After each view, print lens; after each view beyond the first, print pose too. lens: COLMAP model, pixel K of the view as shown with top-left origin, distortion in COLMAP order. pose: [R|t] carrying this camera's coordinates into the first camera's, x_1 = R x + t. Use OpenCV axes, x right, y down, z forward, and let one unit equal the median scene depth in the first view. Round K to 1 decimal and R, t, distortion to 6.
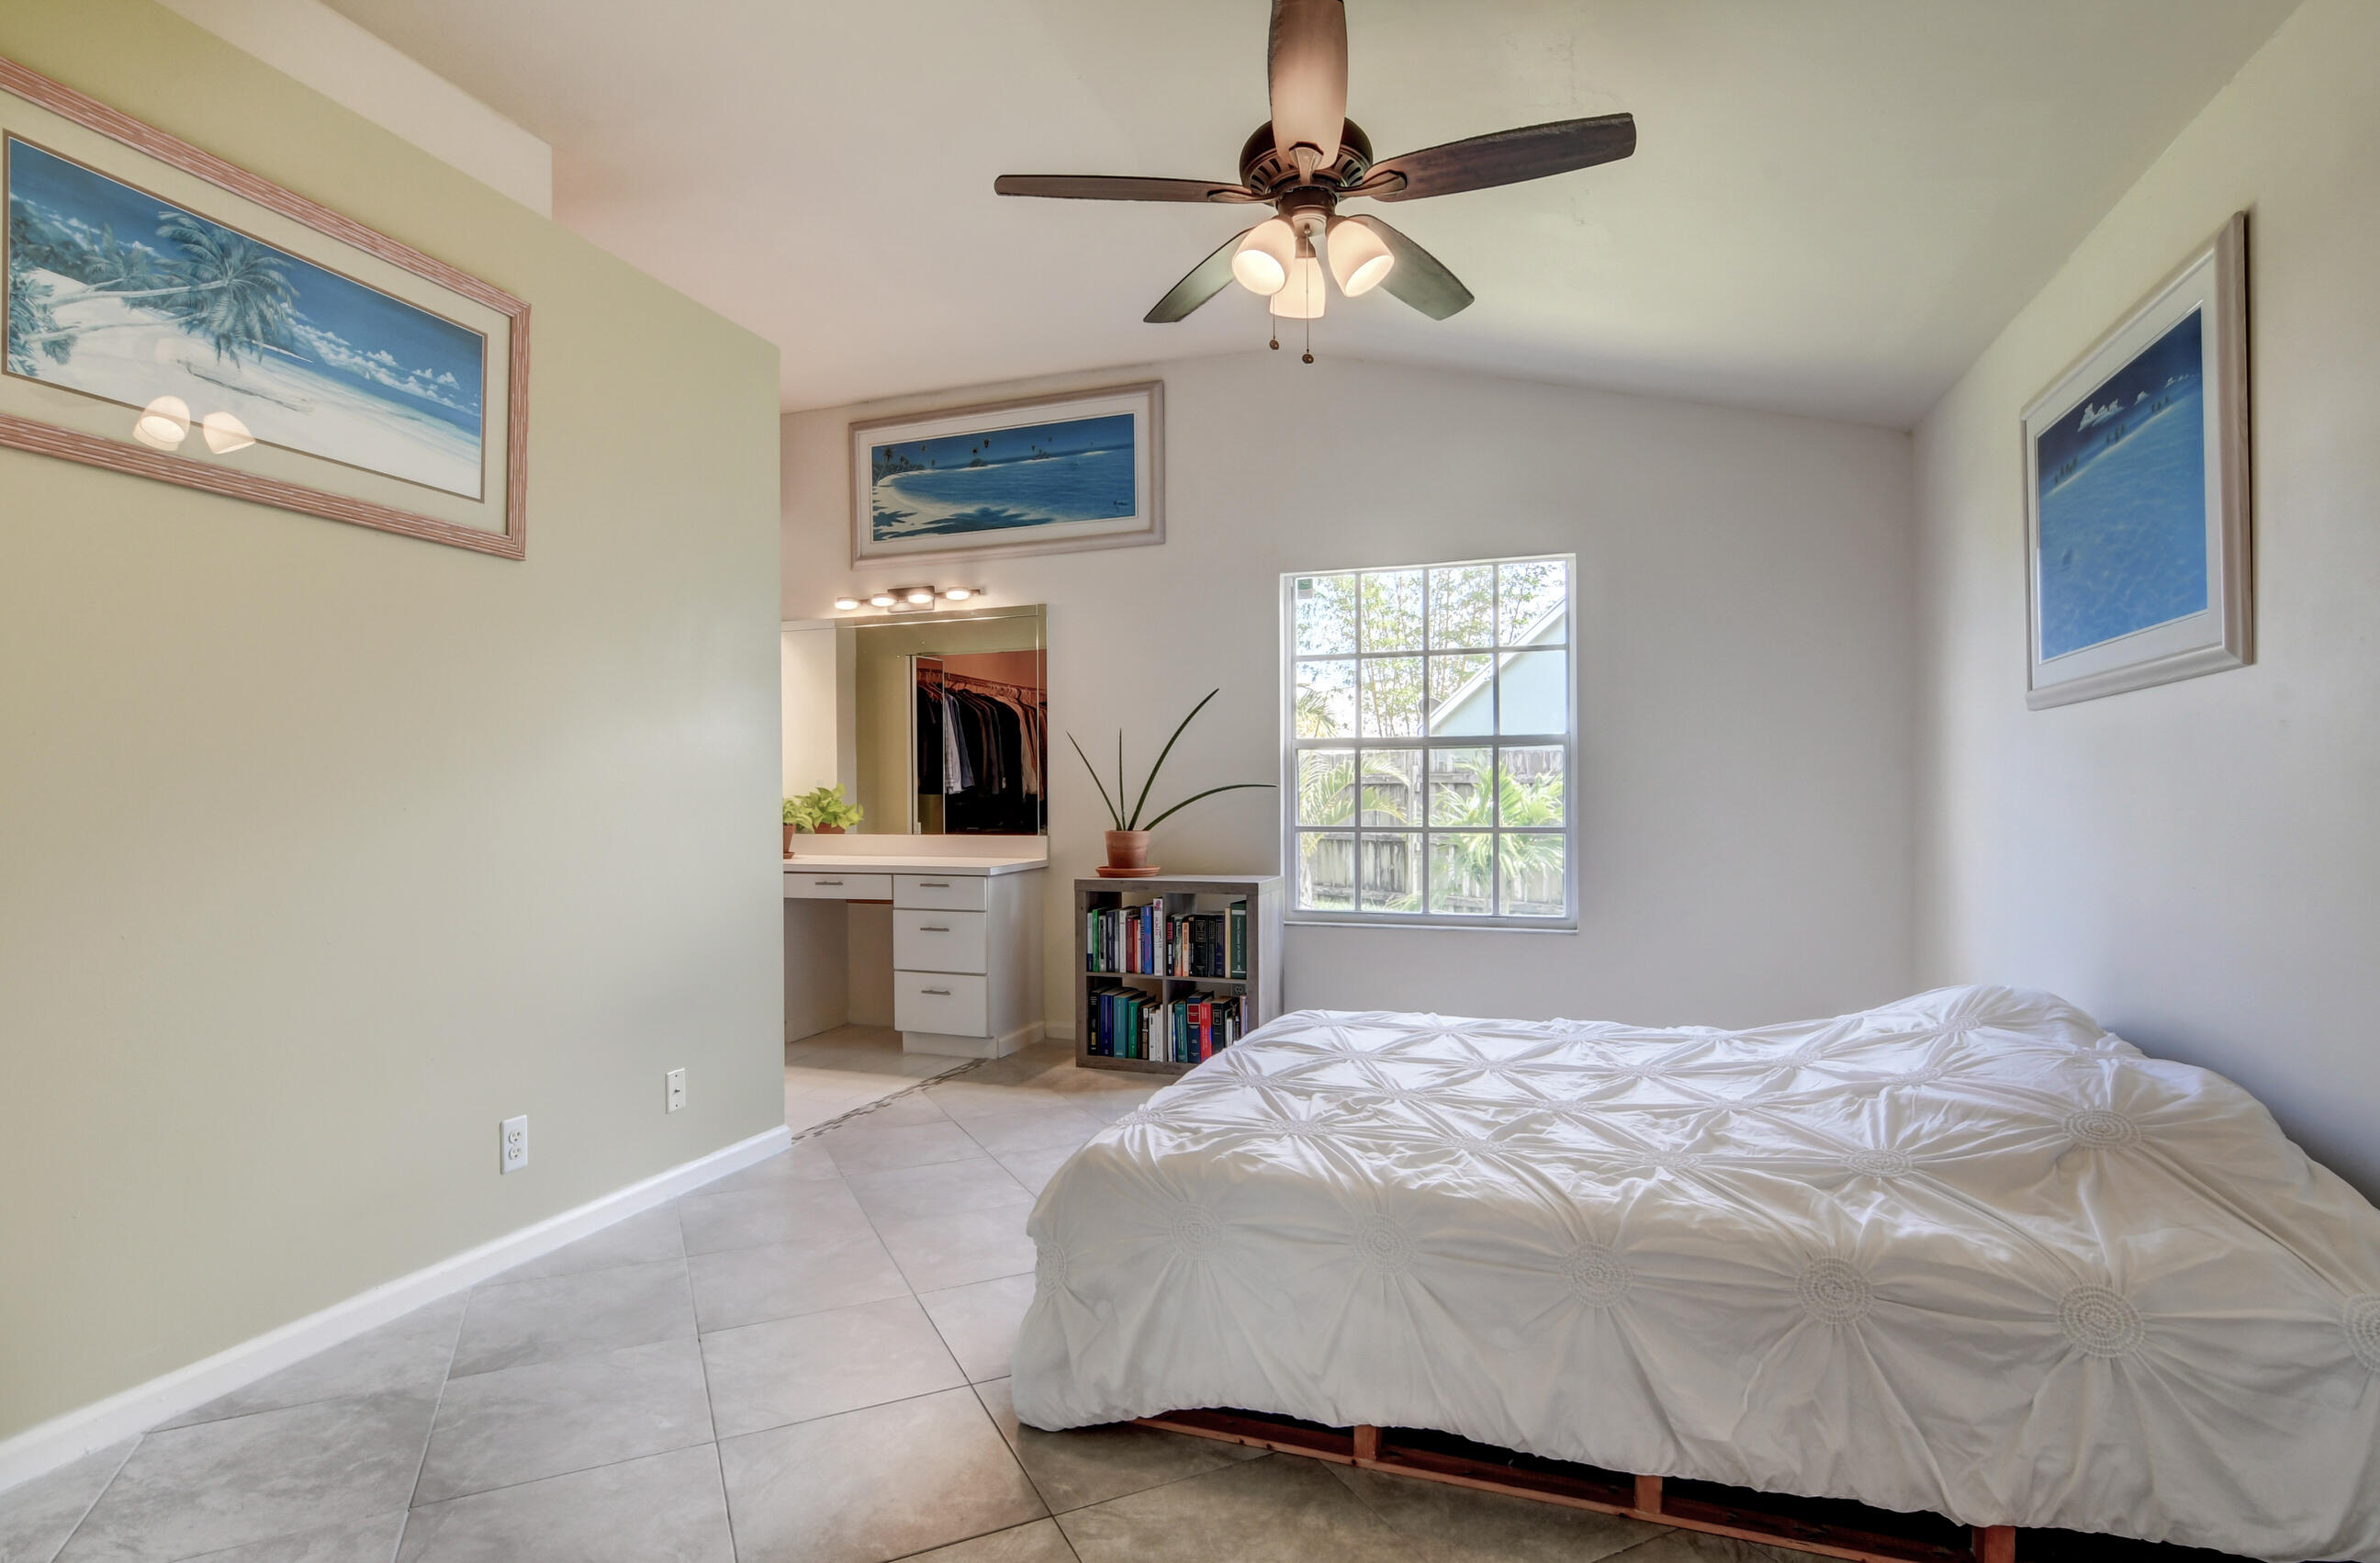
lens RADIAL K [[1169.0, 0, 1175.6], [0, 1169.0, 800.7], [0, 0, 1]] dist [-0.024033, 0.001579]
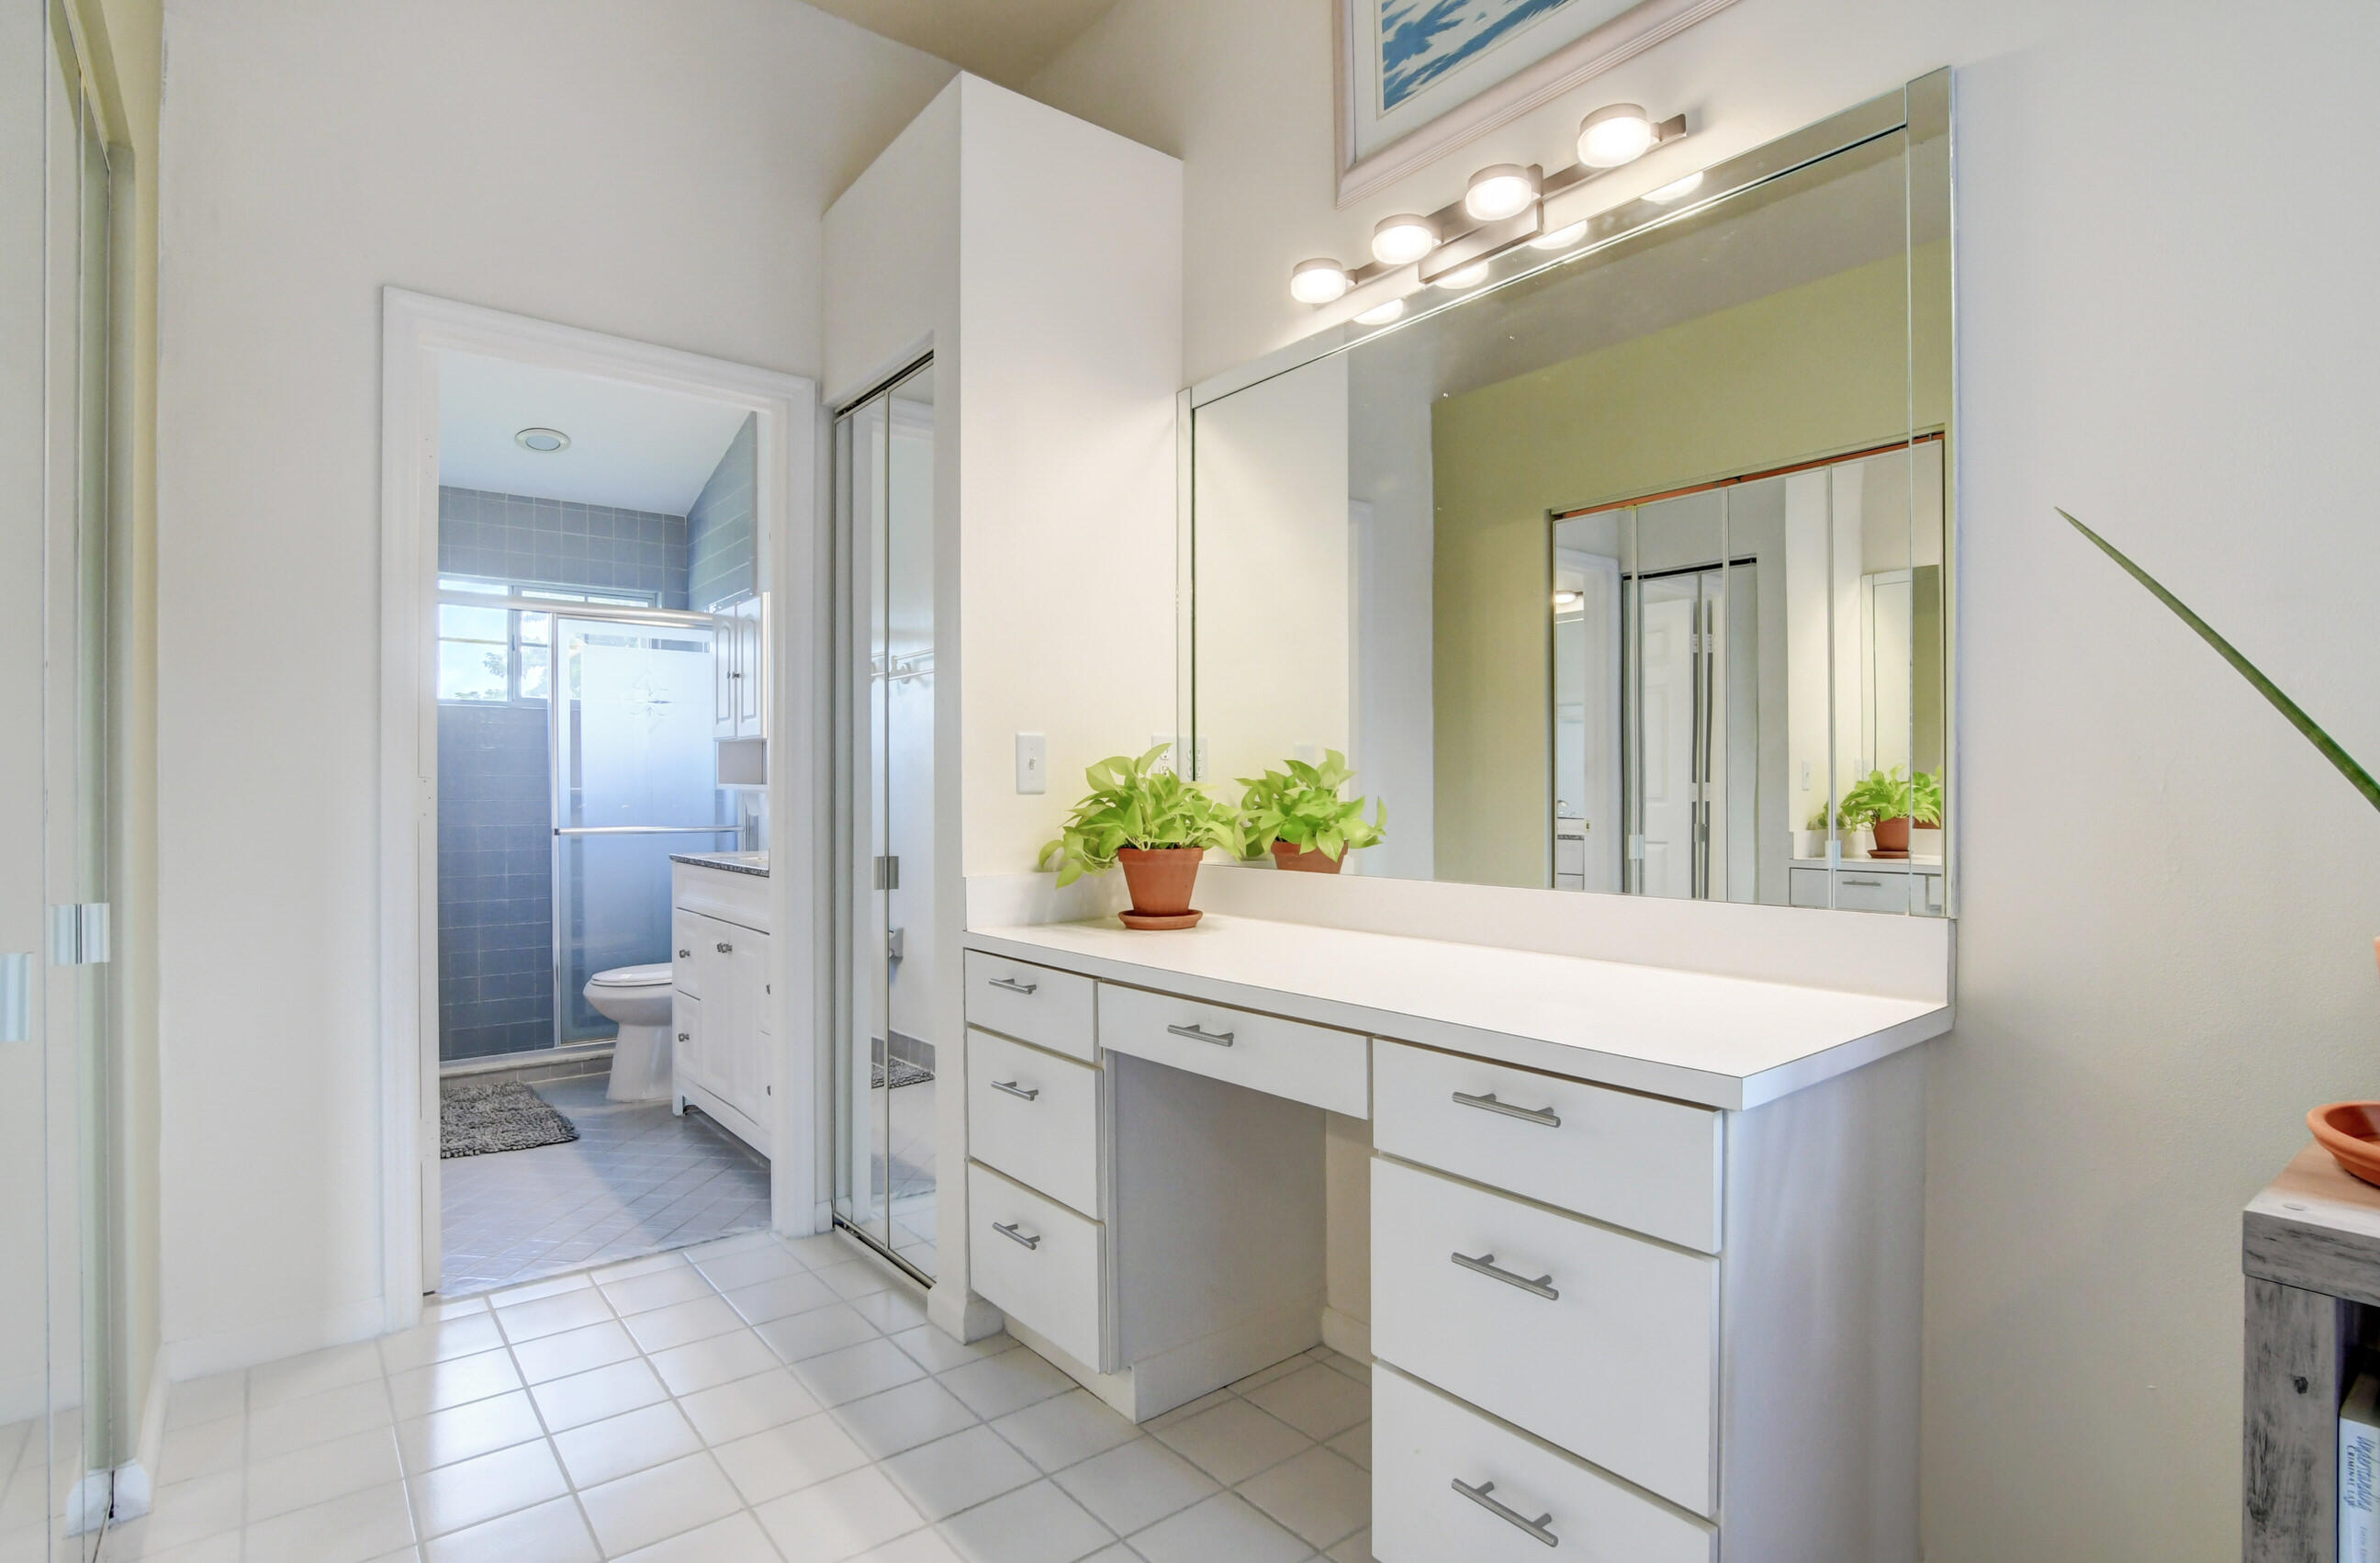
lens RADIAL K [[1169.0, 0, 1175.6], [0, 1169.0, 800.7], [0, 0, 1]] dist [-0.024033, 0.001579]
pose [[0.844046, 0.004784, -0.536249, -0.136695], [-0.001538, 0.999978, 0.006499, 0.001913], [0.536268, -0.004661, 0.844035, 0.781352]]
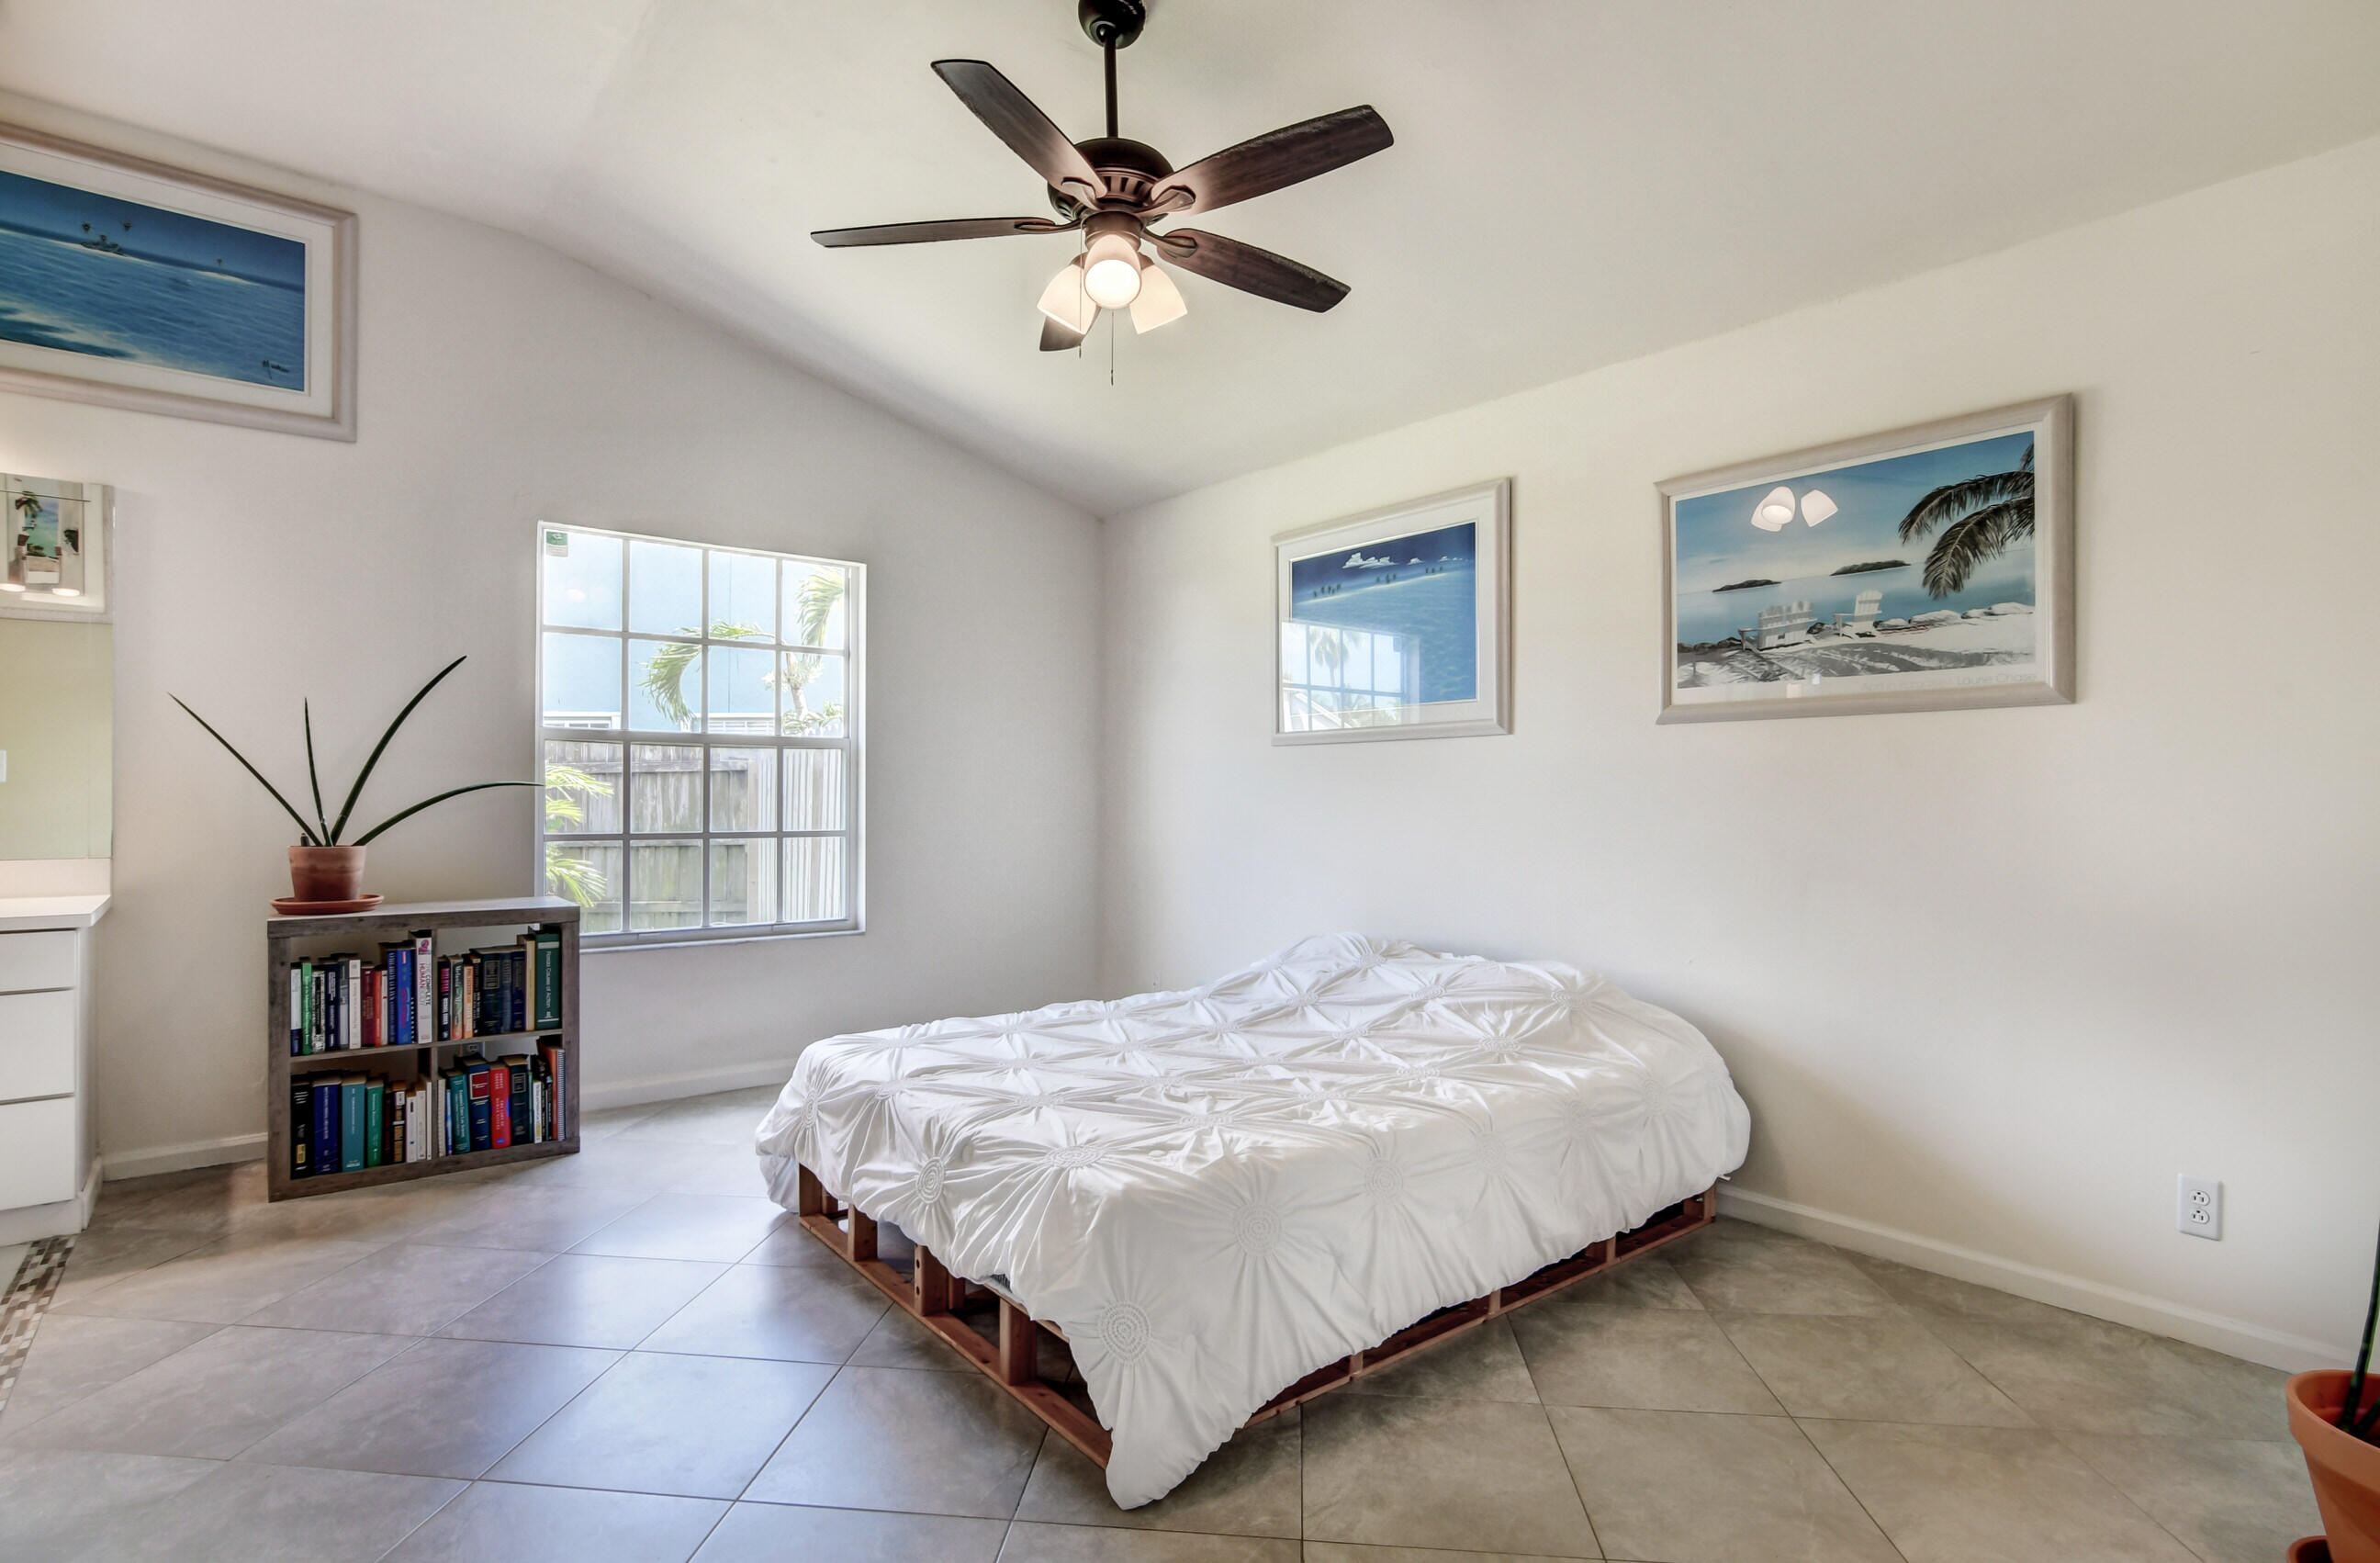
lens RADIAL K [[1169.0, 0, 1175.6], [0, 1169.0, 800.7], [0, 0, 1]] dist [-0.024033, 0.001579]
pose [[0.518331, 0.003869, 0.855171, -0.385386], [-0.007540, 0.999972, 0.000046, -0.005280], [-0.855147, -0.006472, 0.518346, 0.222682]]
